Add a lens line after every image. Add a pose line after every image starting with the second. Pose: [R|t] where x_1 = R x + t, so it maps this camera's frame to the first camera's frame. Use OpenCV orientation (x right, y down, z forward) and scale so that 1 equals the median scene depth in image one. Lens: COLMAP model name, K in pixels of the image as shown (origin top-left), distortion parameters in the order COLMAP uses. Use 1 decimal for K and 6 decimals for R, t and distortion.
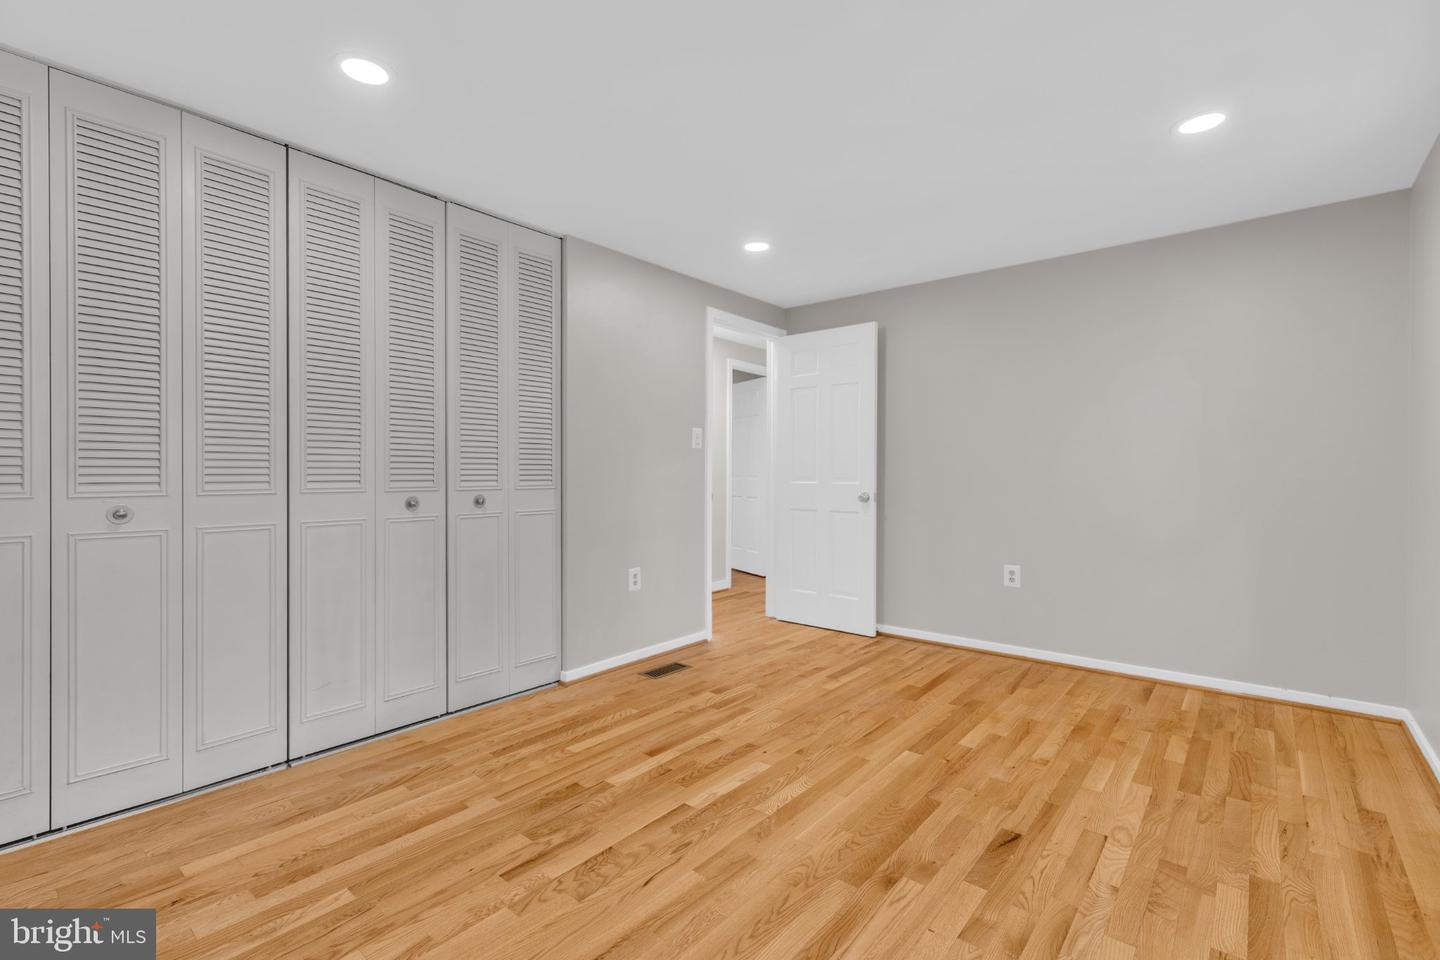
lens RADIAL K [[631.8, 0, 713.6], [0, 631.8, 480.9], [0, 0, 1]] dist [0.003088, 0.000259]
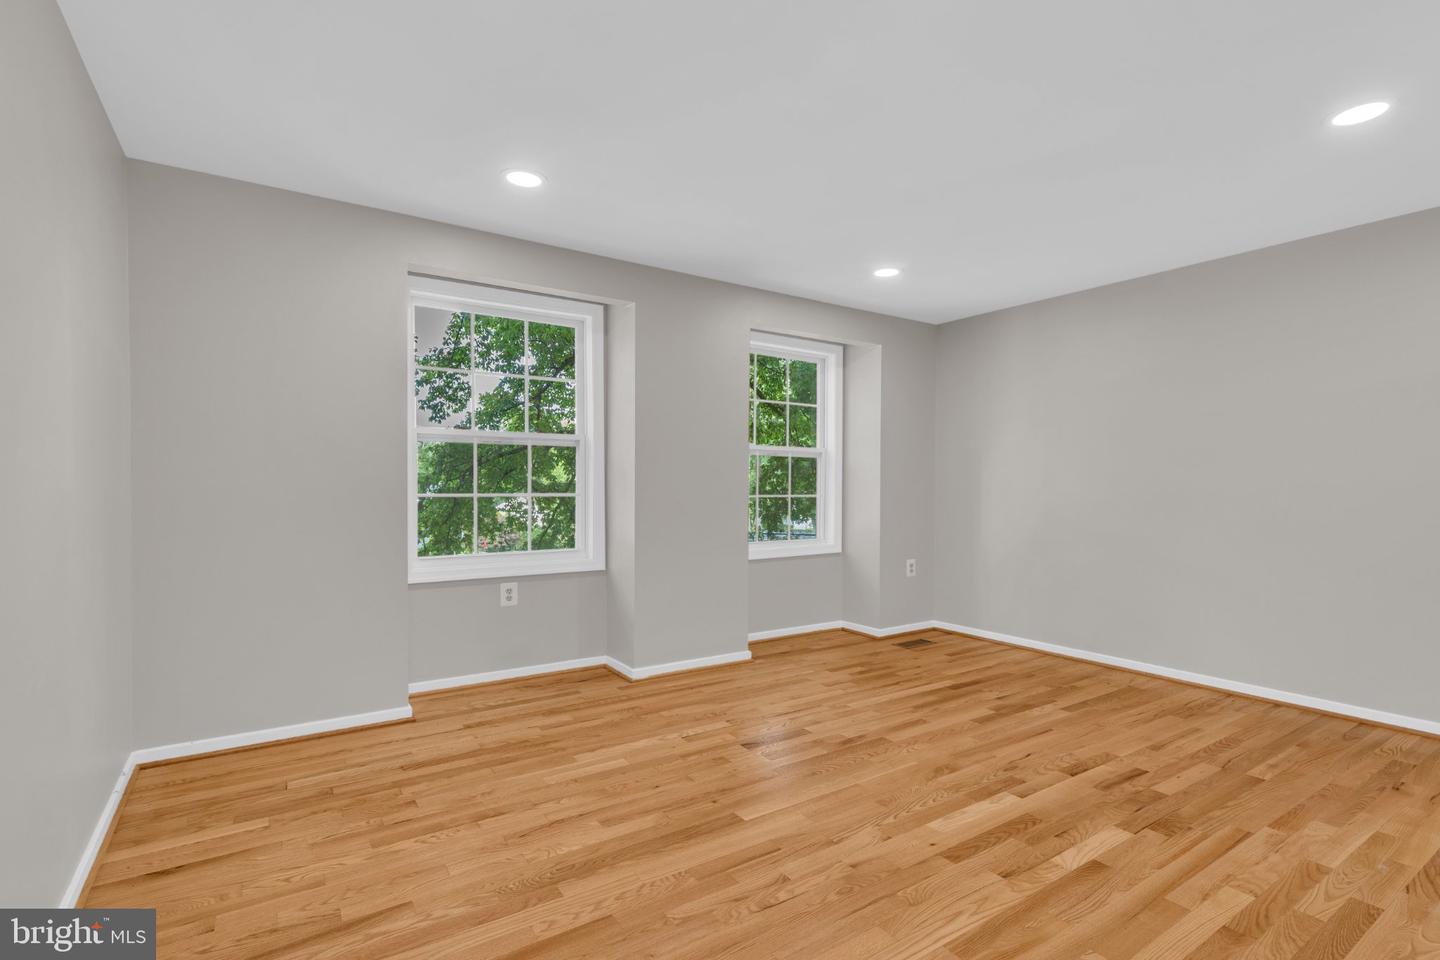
lens RADIAL K [[631.8, 0, 721.4], [0, 631.8, 483.5], [0, 0, 1]] dist [0.003088, 0.000259]
pose [[-0.954681, -0.006327, 0.297565, 0.108228], [-0.002435, 0.999907, 0.013446, -0.014173], [-0.297622, 0.012112, -0.954607, 1.944988]]
